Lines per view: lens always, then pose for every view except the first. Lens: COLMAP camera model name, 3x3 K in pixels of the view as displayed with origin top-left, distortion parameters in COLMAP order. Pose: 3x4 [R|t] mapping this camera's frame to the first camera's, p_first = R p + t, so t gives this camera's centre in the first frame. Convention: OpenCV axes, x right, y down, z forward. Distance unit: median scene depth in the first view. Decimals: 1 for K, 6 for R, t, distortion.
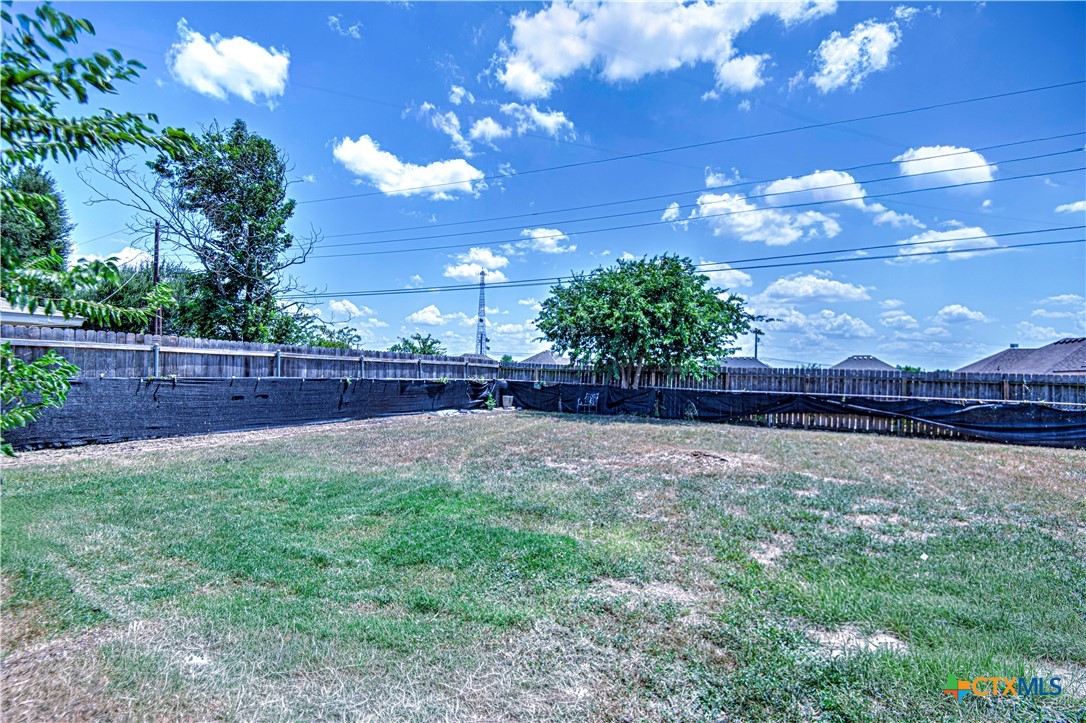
lens RADIAL K [[499.9, 0, 546.3], [0, 499.9, 367.1], [0, 0, 1]] dist [0.023913, -0.009240]
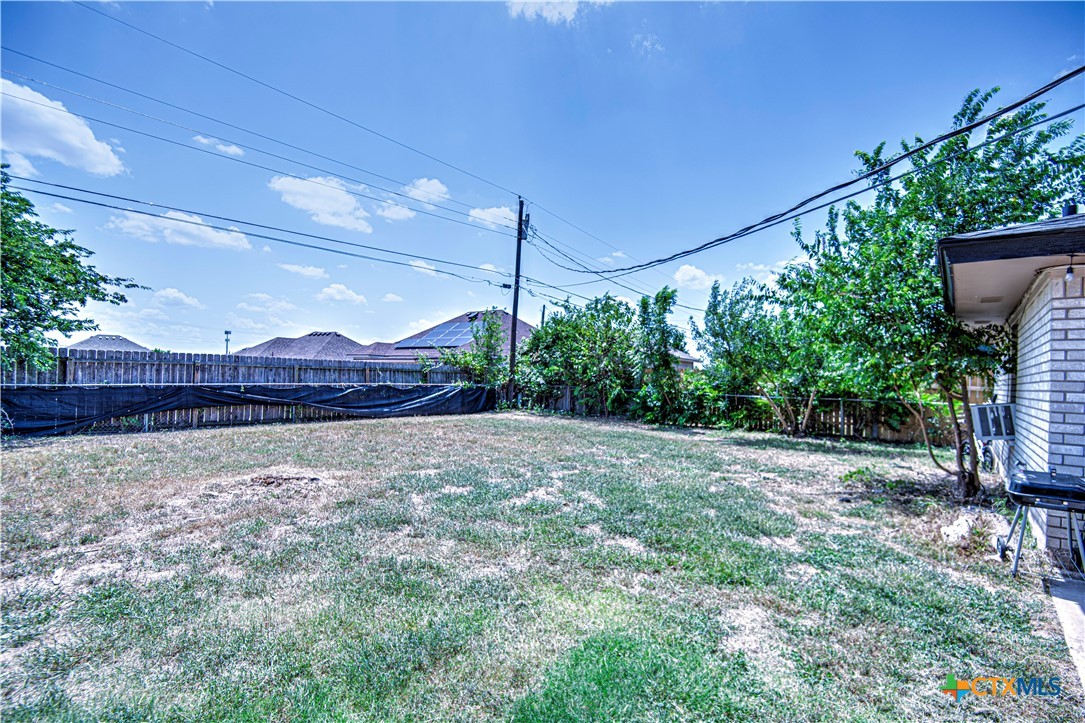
lens RADIAL K [[499.4, 0, 546.2], [0, 499.4, 361.3], [0, 0, 1]] dist [0.023913, -0.009240]
pose [[0.201310, 0.002767, 0.979524, -0.168174], [-0.027944, 0.999605, 0.002920, -0.002754], [-0.979129, -0.027960, 0.201308, 0.270147]]
